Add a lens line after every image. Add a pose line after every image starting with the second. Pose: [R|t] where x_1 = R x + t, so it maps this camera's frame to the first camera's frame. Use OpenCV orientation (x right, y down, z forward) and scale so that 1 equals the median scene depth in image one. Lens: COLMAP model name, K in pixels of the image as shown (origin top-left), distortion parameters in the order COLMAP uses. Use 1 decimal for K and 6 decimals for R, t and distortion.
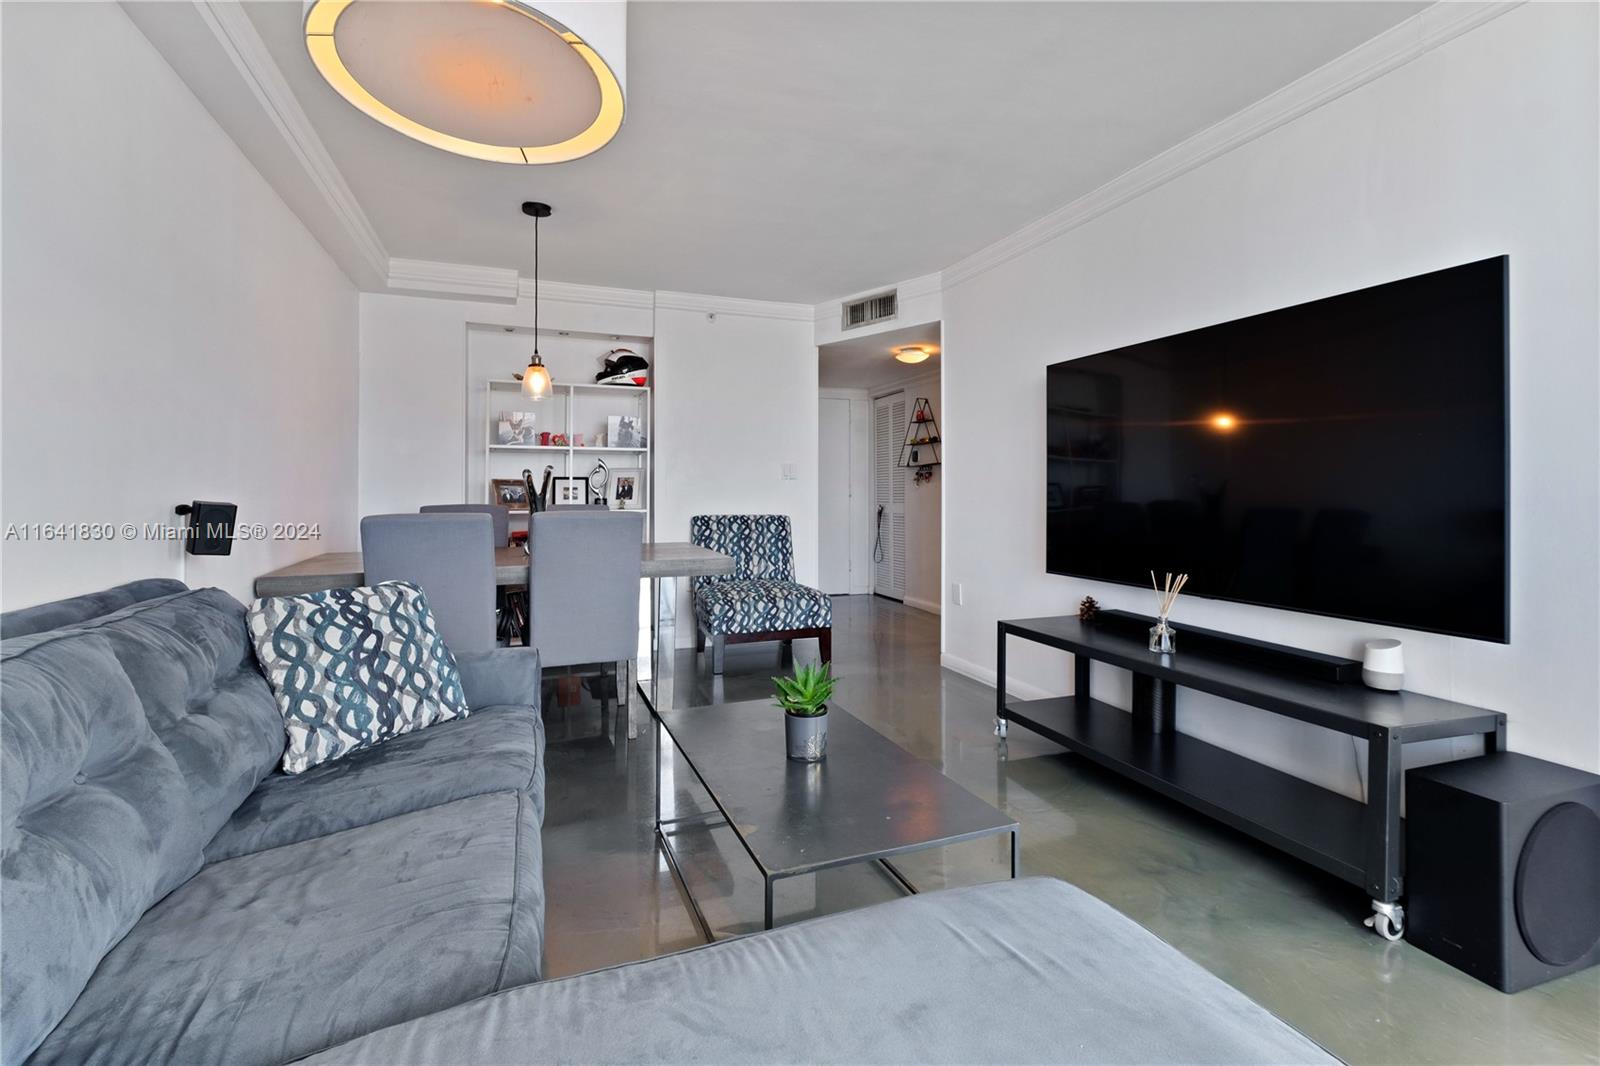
lens RADIAL K [[723.7, 0, 804.0], [0, 723.7, 495.9], [0, 0, 1]] dist [0.000540, -0.000432]
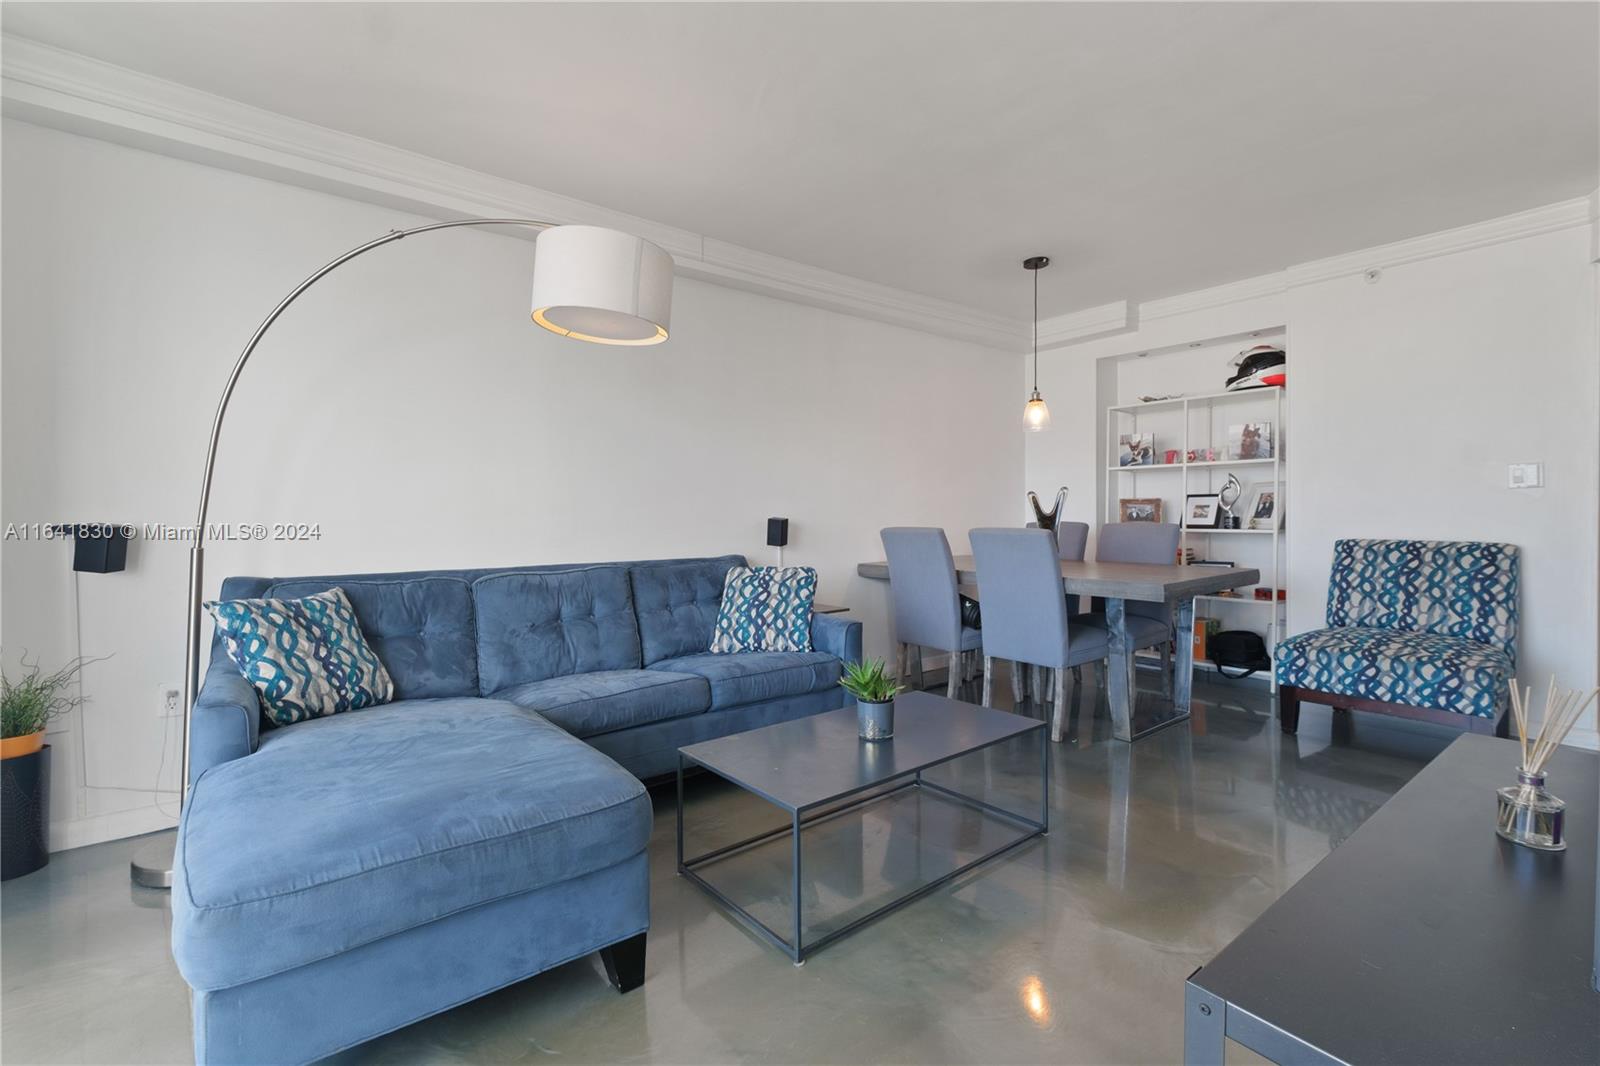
lens RADIAL K [[723.7, 0, 797.1], [0, 723.7, 527.8], [0, 0, 1]] dist [0.000540, -0.000432]
pose [[0.296333, 0.016044, -0.954950, 0.431418], [0.001729, 0.999848, 0.017334, 0.000383], [0.955083, -0.006788, 0.296260, 0.210721]]
